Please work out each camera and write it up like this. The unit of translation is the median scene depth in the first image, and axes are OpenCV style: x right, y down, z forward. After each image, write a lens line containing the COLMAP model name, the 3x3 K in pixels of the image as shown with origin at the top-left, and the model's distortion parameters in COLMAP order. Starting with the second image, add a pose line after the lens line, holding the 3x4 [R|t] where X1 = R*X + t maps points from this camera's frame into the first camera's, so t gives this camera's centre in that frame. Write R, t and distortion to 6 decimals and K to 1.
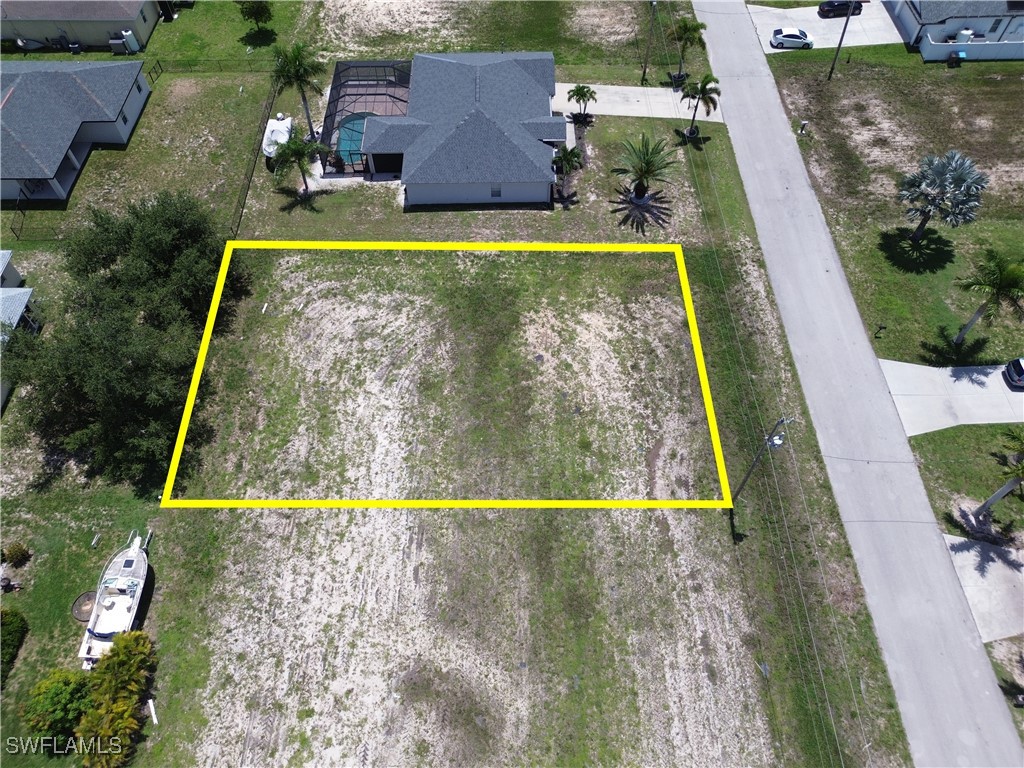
lens RADIAL K [[726.0, 0, 515.0], [0, 726.0, 382.7], [0, 0, 1]] dist [0.062943, -0.061484]
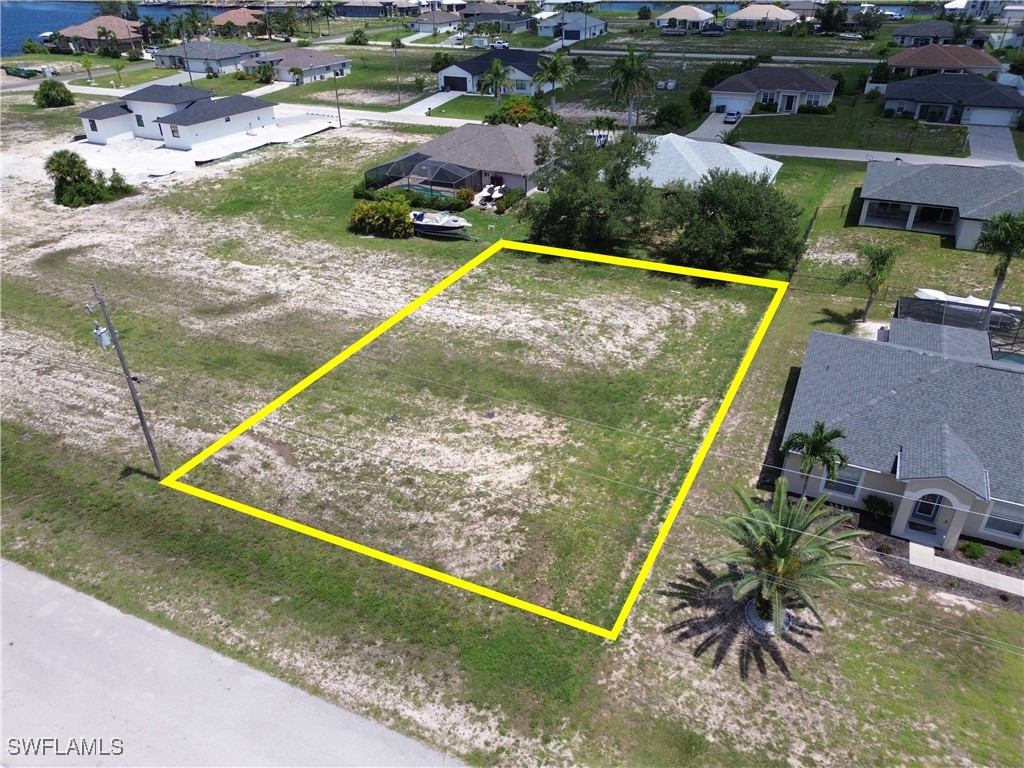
lens RADIAL K [[726.0, 0, 514.6], [0, 726.0, 380.3], [0, 0, 1]] dist [0.062943, -0.061484]
pose [[-0.440641, 0.460532, -0.770549, 0.612830], [-0.730969, 0.314183, 0.605784, -0.544952], [0.521076, 0.830180, 0.198193, 0.860507]]
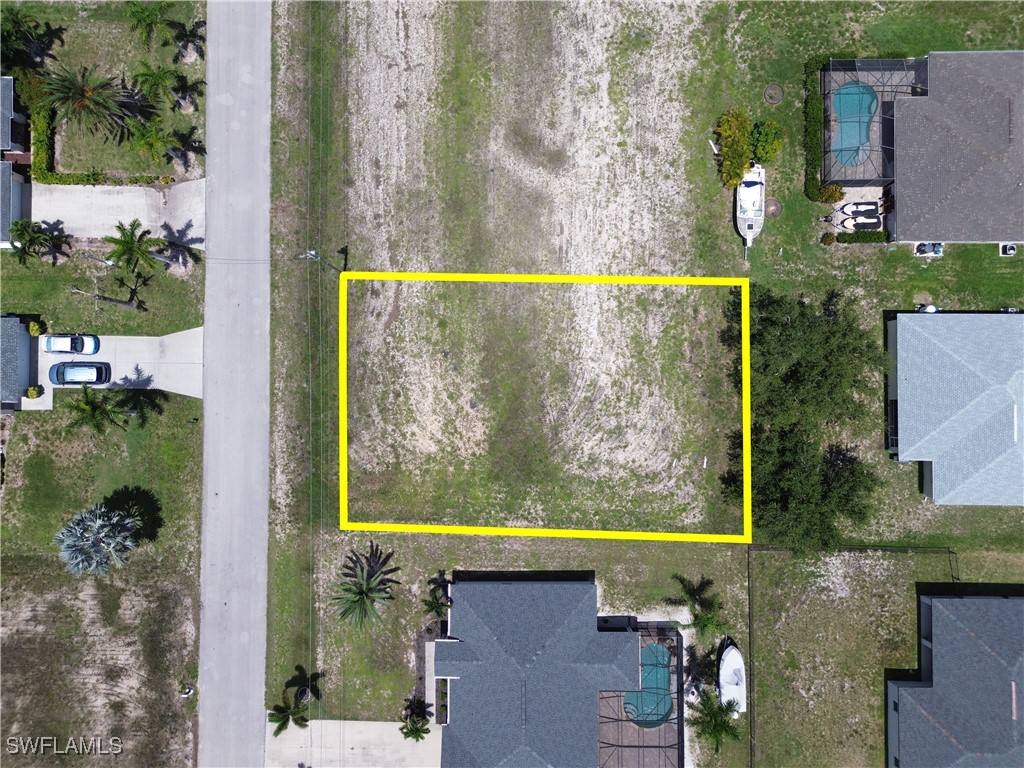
lens RADIAL K [[726.0, 0, 511.8], [0, 726.0, 384.1], [0, 0, 1]] dist [0.062943, -0.061484]
pose [[-0.999771, -0.017370, 0.012485, -0.048475], [0.021391, -0.806499, 0.590848, -0.759167], [-0.000194, 0.590980, 0.806686, -0.020152]]
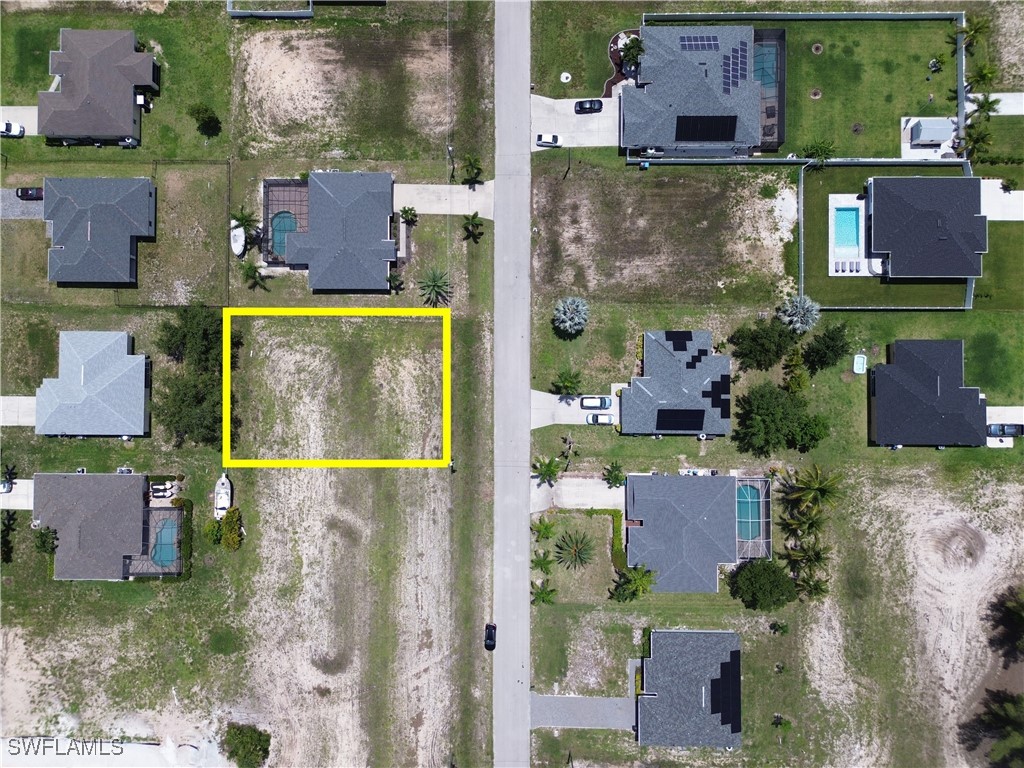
lens RADIAL K [[726.0, 0, 515.3], [0, 726.0, 382.4], [0, 0, 1]] dist [0.062943, -0.061484]
pose [[0.999822, 0.018657, -0.002974, 0.465056], [-0.013978, 0.836395, 0.547948, -1.305546], [0.012711, -0.547809, 0.836507, -0.874008]]
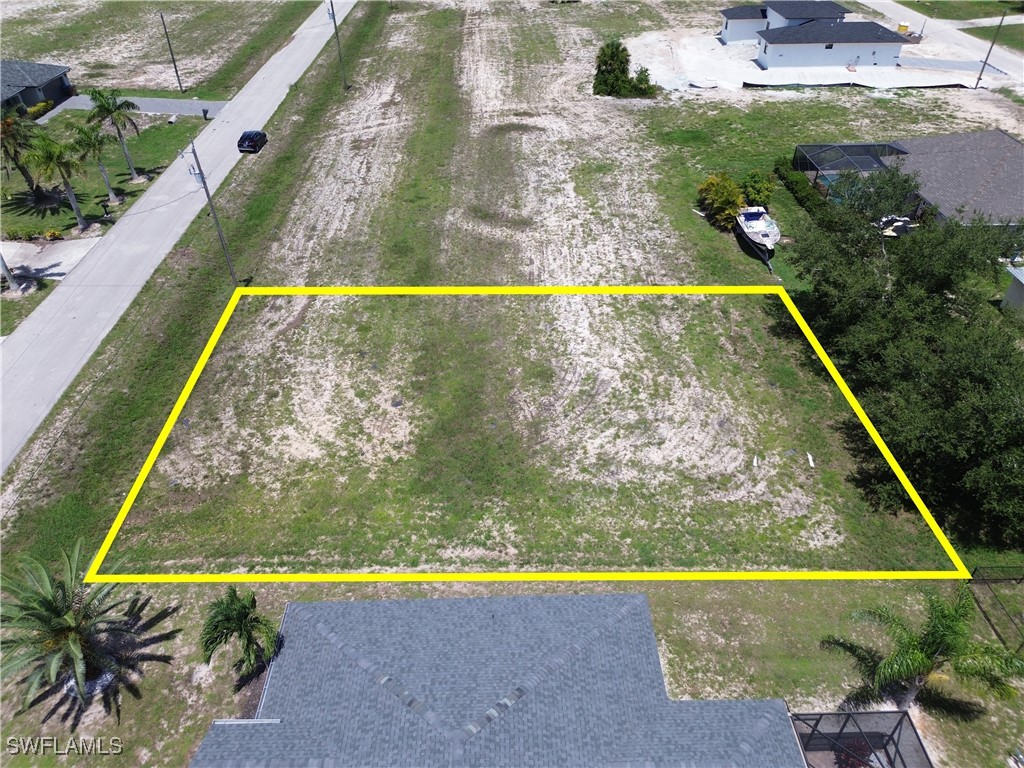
lens RADIAL K [[726.0, 0, 513.2], [0, 726.0, 381.9], [0, 0, 1]] dist [0.062943, -0.061484]
pose [[-0.999937, 0.010927, 0.002473, -0.091088], [0.001941, -0.048375, 0.998827, -0.804773], [0.011034, 0.998769, 0.048351, 0.975405]]
